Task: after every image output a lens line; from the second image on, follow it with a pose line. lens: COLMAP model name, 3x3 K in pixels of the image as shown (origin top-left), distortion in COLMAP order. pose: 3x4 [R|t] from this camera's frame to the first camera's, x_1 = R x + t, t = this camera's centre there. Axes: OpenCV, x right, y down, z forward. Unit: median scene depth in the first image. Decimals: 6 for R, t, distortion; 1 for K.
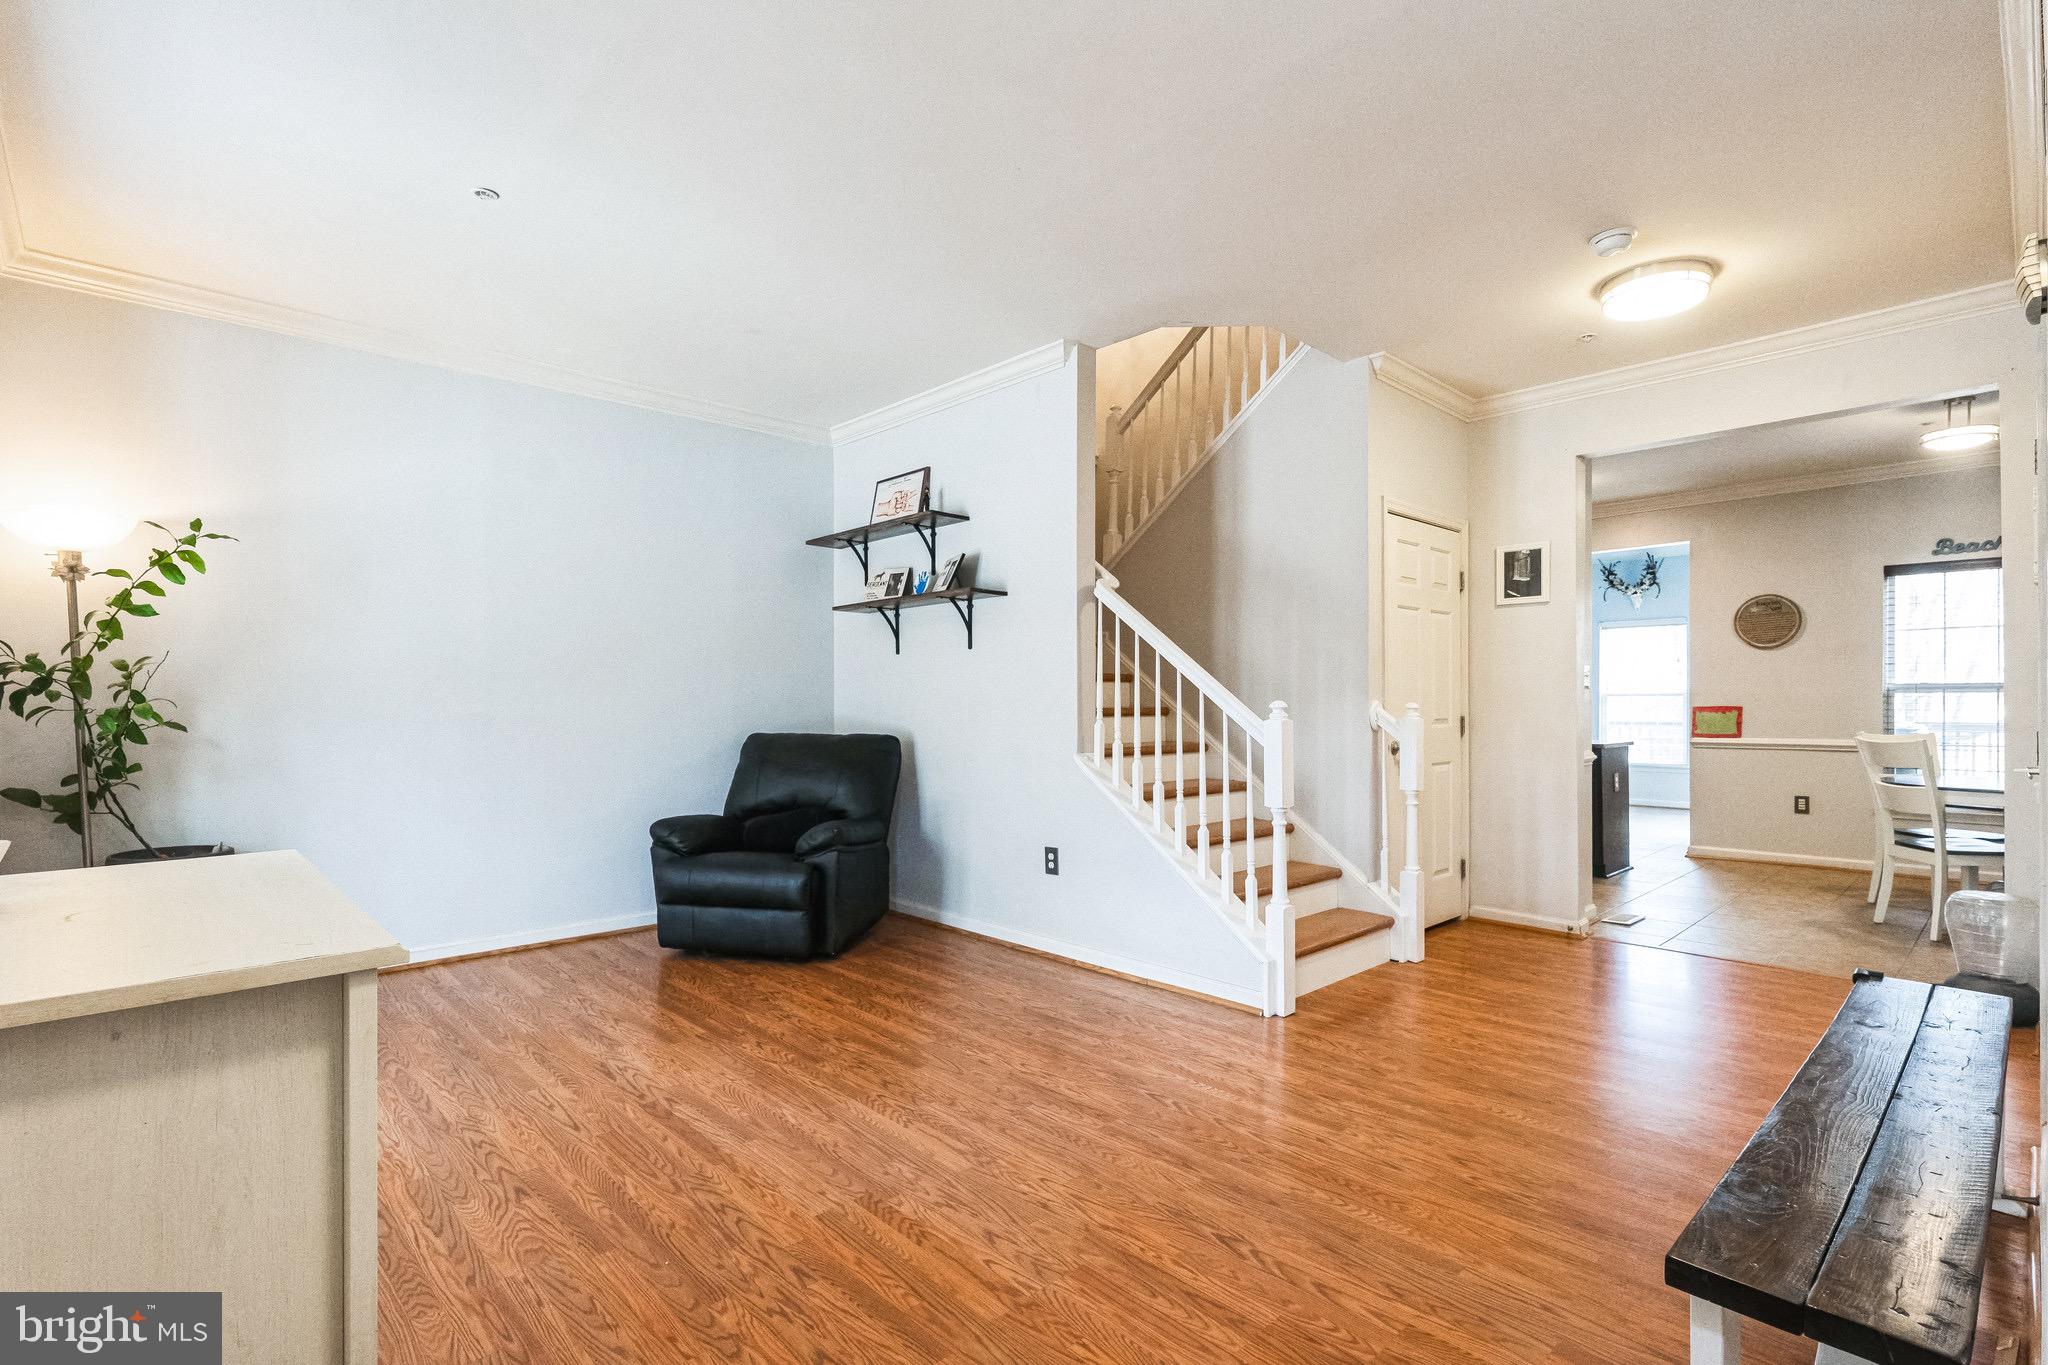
lens RADIAL K [[953.7, 0, 1022.2], [0, 953.7, 734.3], [0, 0, 1]] dist [0.009726, -0.001199]
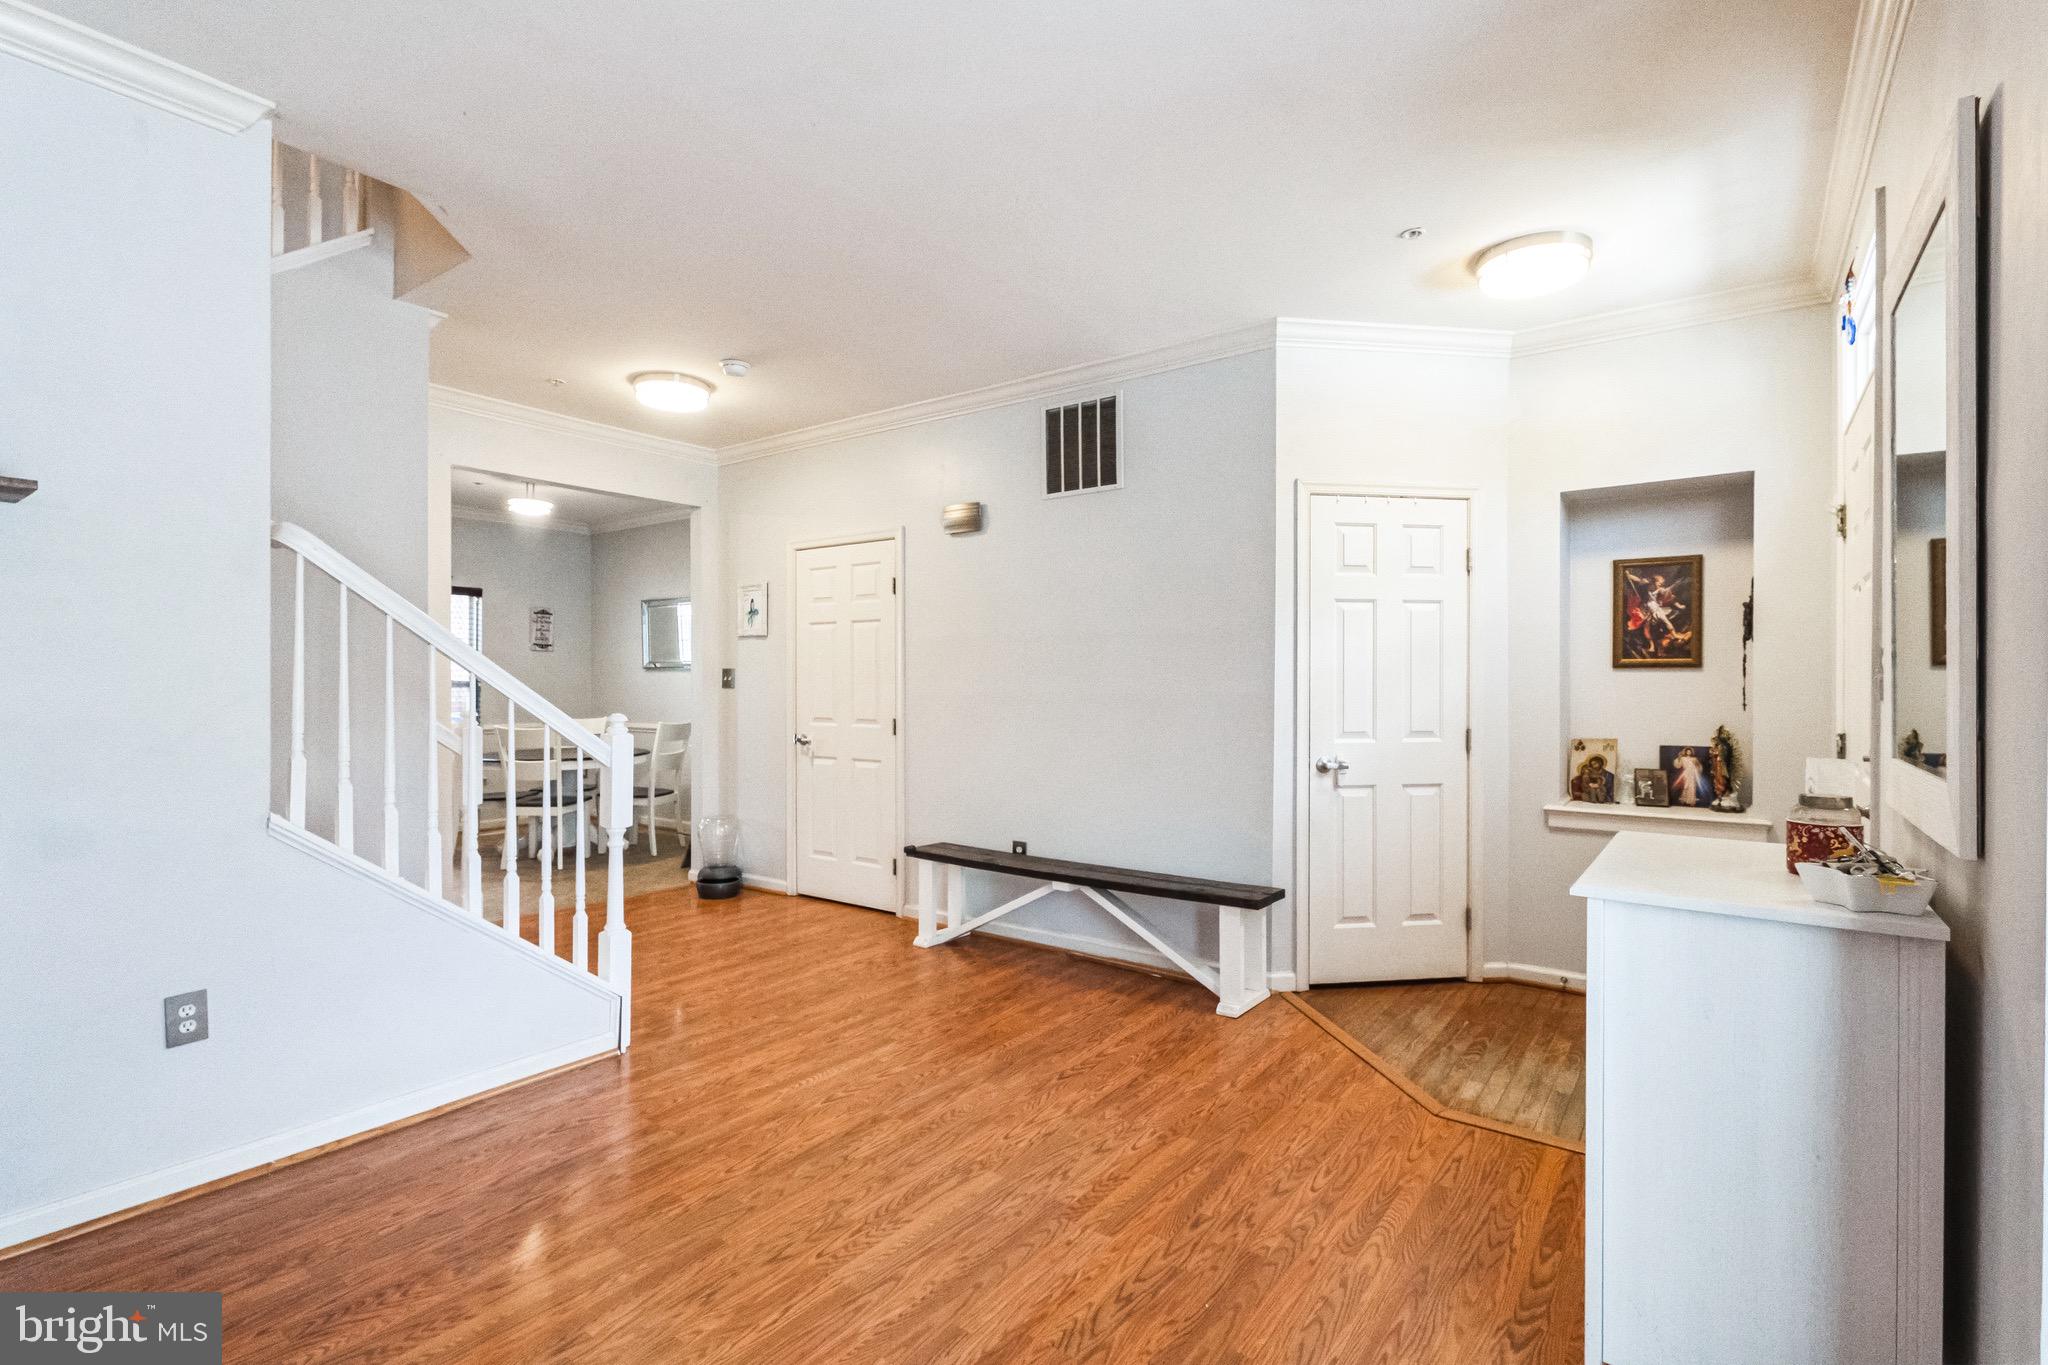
lens RADIAL K [[953.7, 0, 1024.3], [0, 953.7, 678.2], [0, 0, 1]] dist [0.009726, -0.001199]
pose [[-0.180644, 0.008509, 0.983512, -1.017234], [0.028853, 0.999578, -0.003348, -0.079168], [-0.983125, 0.027773, -0.180813, 1.055955]]
